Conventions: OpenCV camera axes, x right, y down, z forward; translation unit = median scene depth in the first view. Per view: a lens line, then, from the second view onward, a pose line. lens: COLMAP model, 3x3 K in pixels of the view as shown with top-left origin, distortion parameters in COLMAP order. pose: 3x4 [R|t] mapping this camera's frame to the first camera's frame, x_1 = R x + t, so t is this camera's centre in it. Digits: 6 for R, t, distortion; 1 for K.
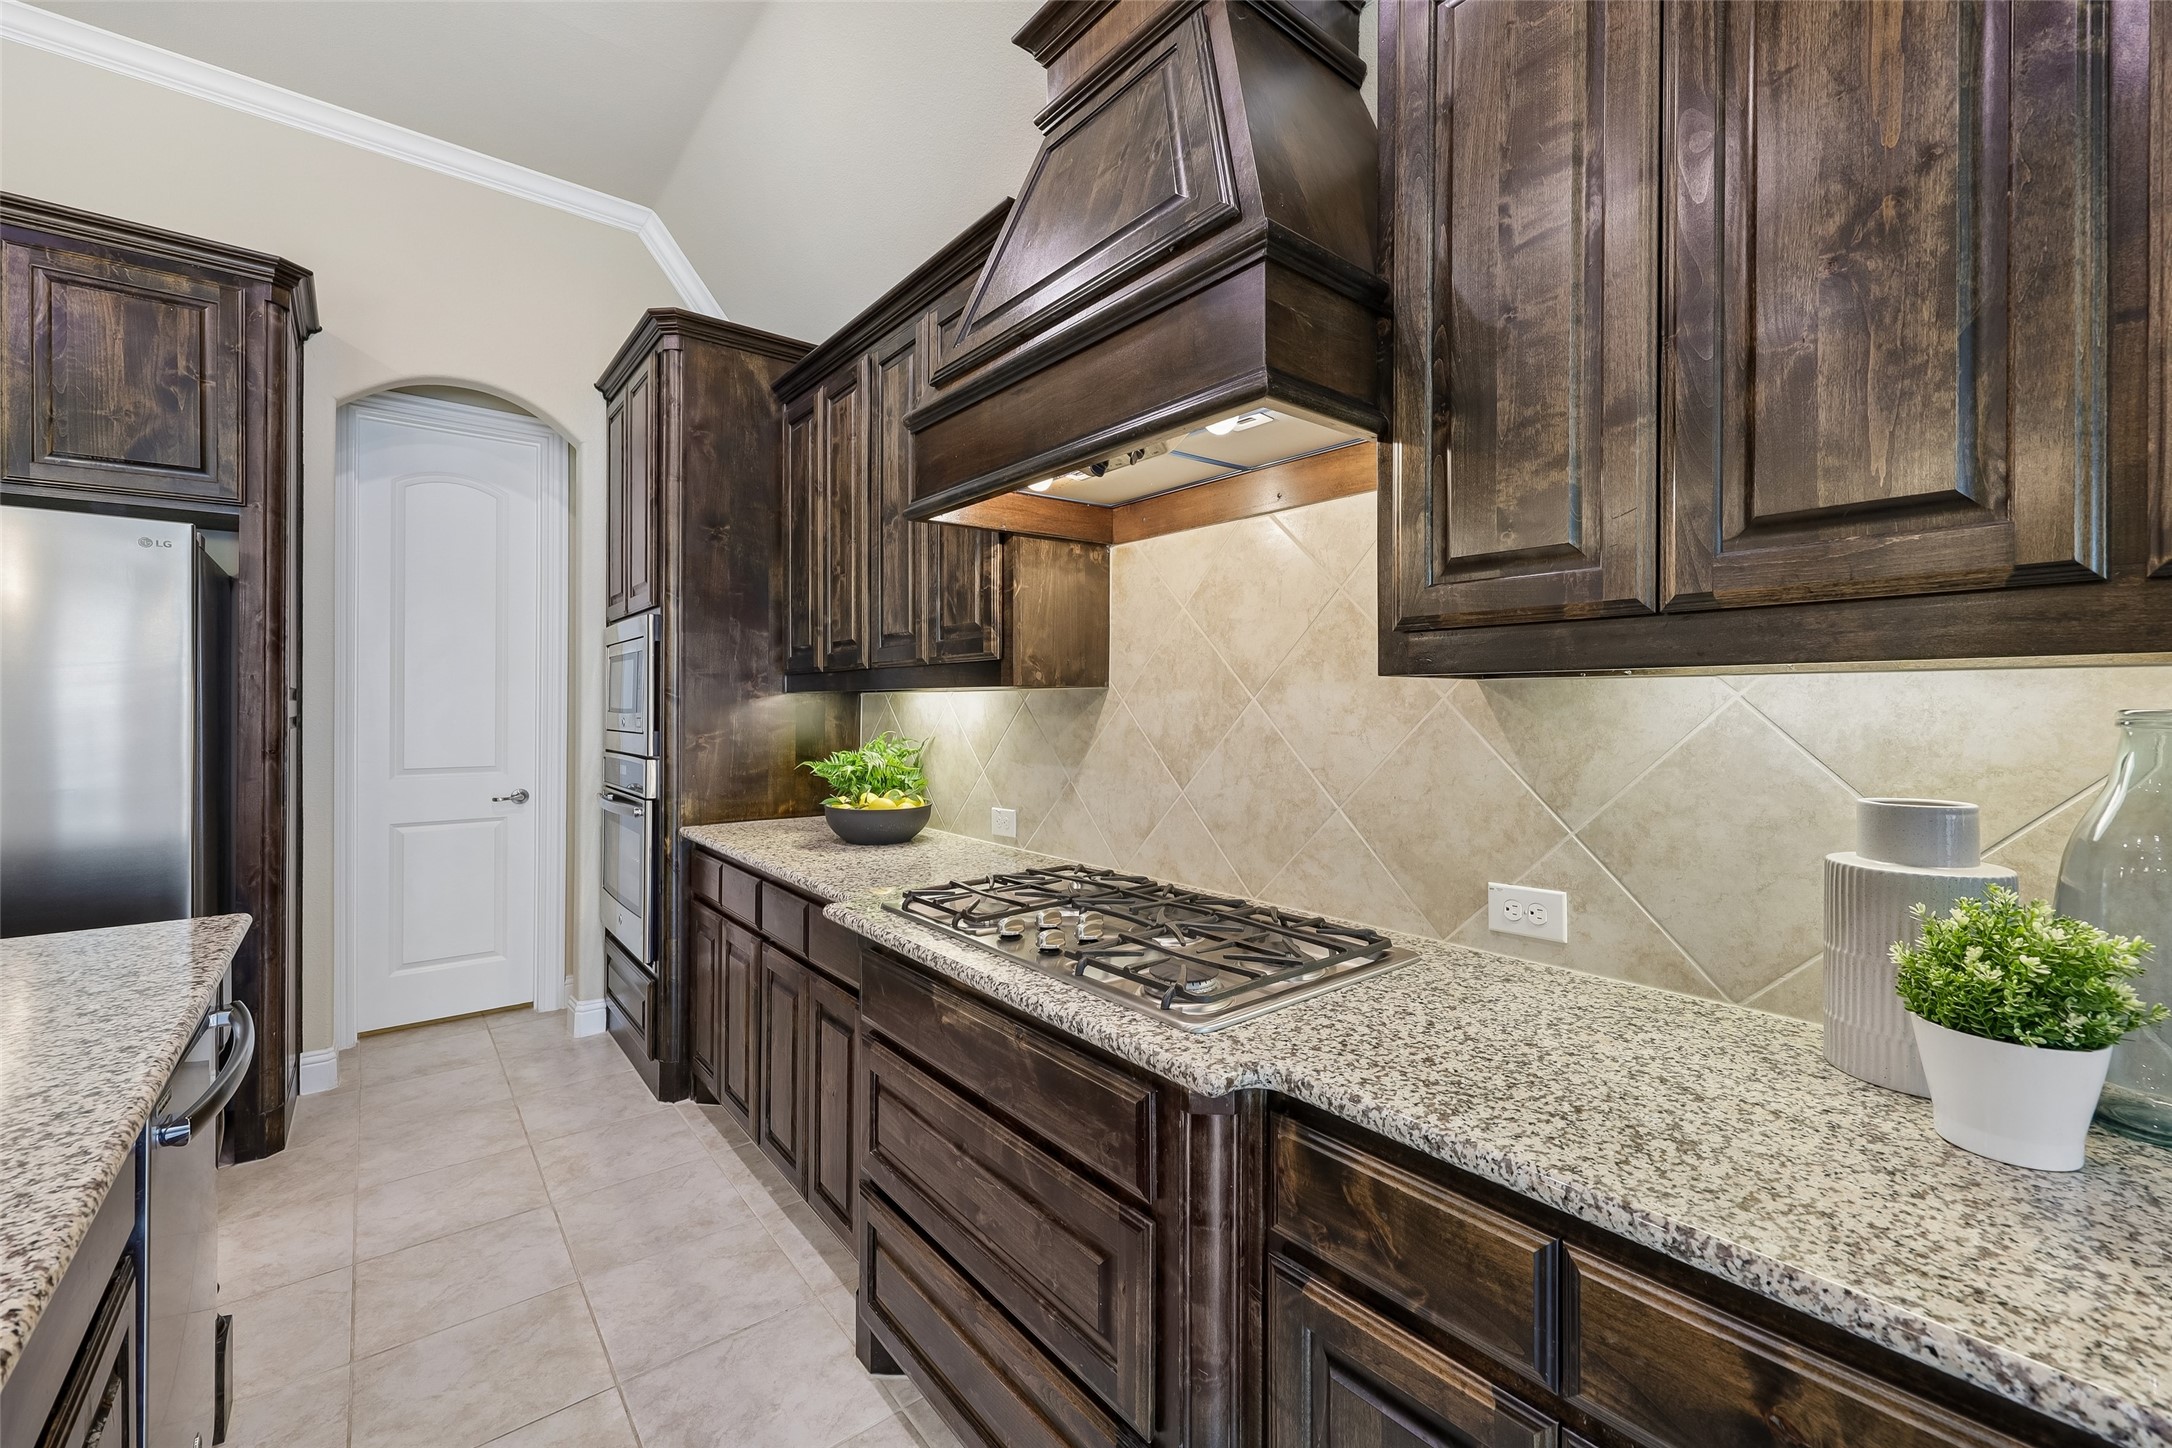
lens RADIAL K [[880.6, 0, 1095.1], [0, 880.6, 707.0], [0, 0, 1]] dist [-0.001005, -0.000092]
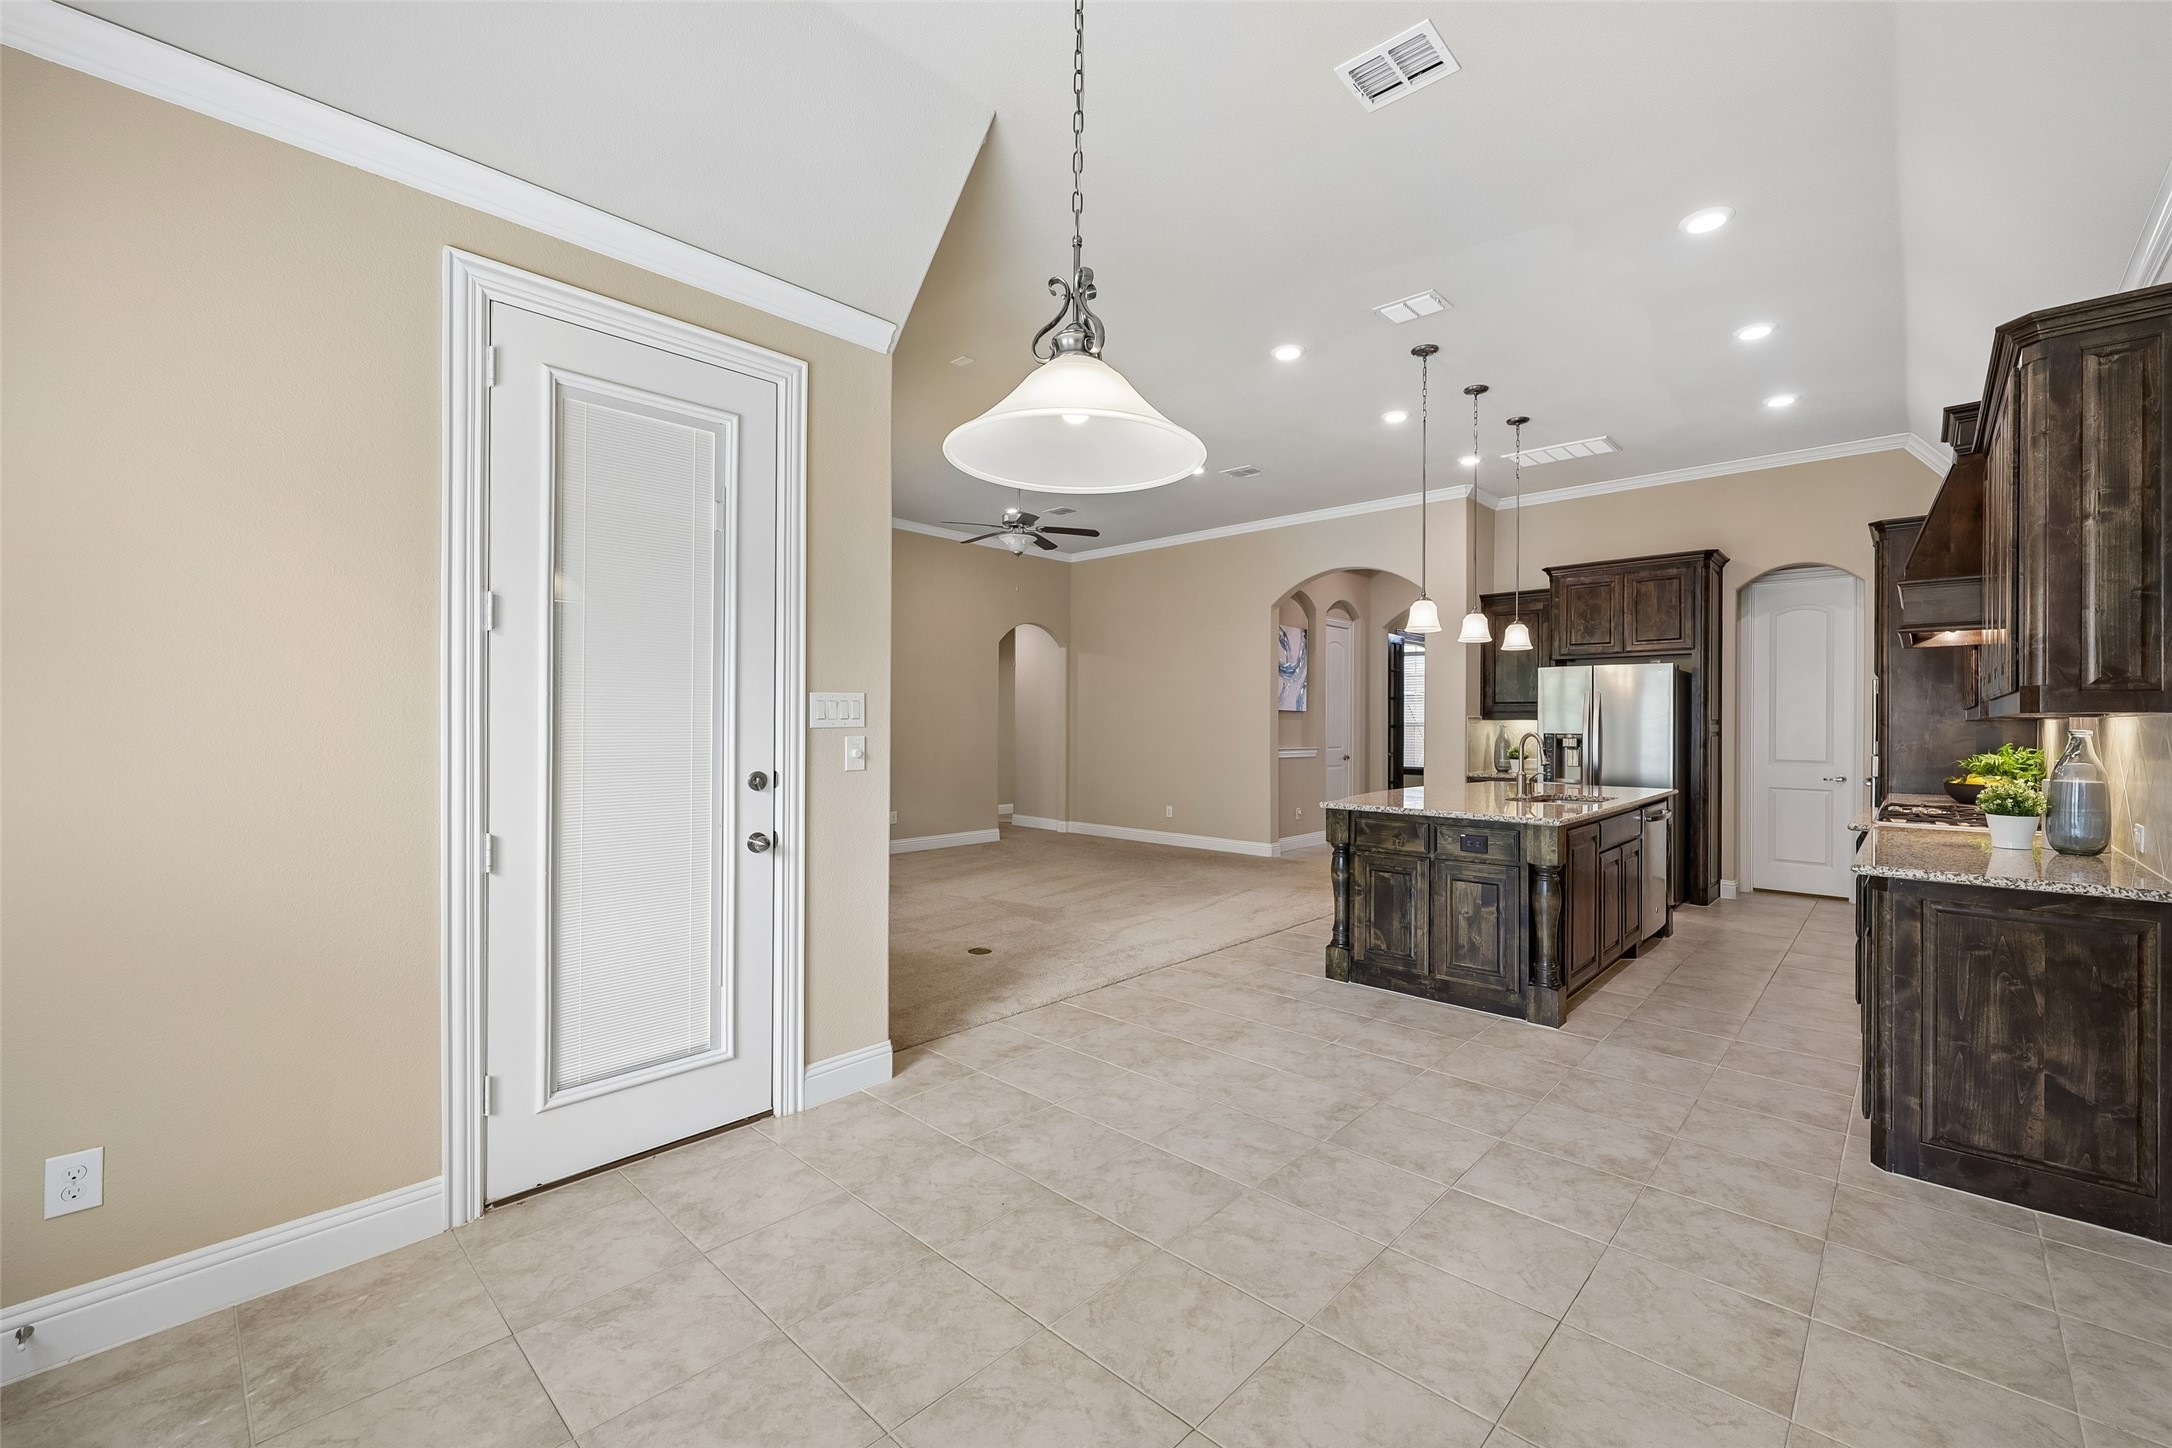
lens RADIAL K [[880.6, 0, 1102.4], [0, 880.6, 729.7], [0, 0, 1]] dist [-0.001005, -0.000092]
pose [[0.136032, 0.006695, -0.990682, 1.630243], [-0.006662, 0.999961, 0.005843, 0.004424], [0.990682, 0.005805, 0.136071, -1.282992]]
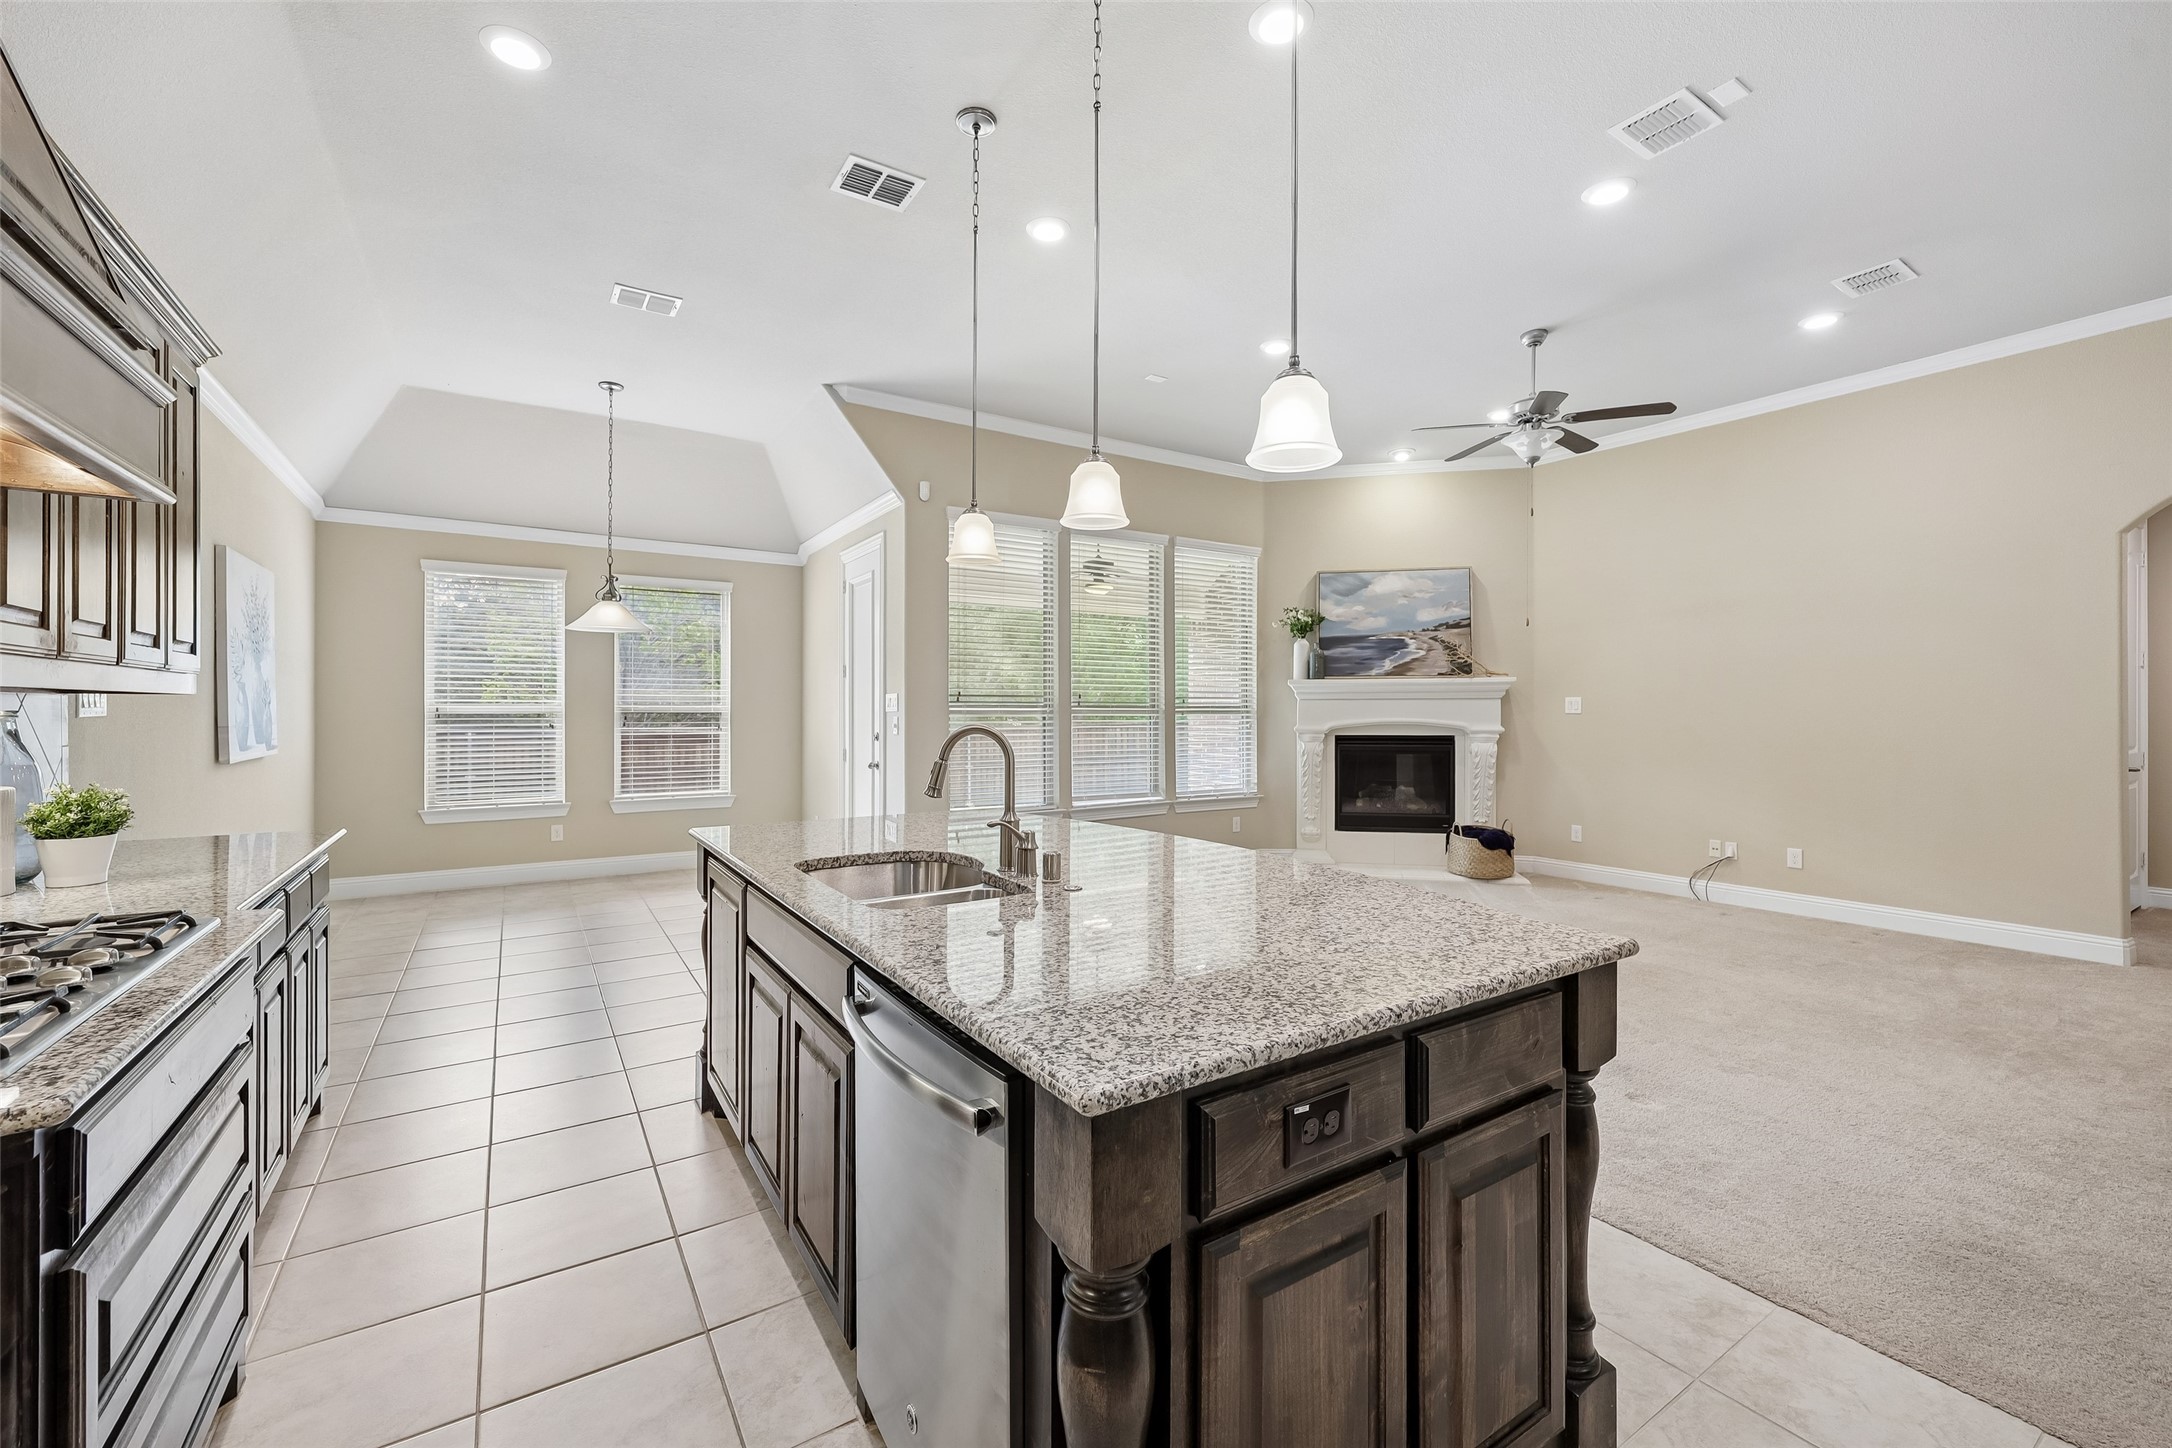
lens RADIAL K [[880.6, 0, 1095.0], [0, 880.6, 716.6], [0, 0, 1]] dist [-0.001005, -0.000092]
pose [[-0.993358, -0.000621, 0.115067, -0.862245], [0.000705, 0.999934, 0.011489, -0.003689], [-0.115066, 0.011494, -0.993291, 1.226118]]
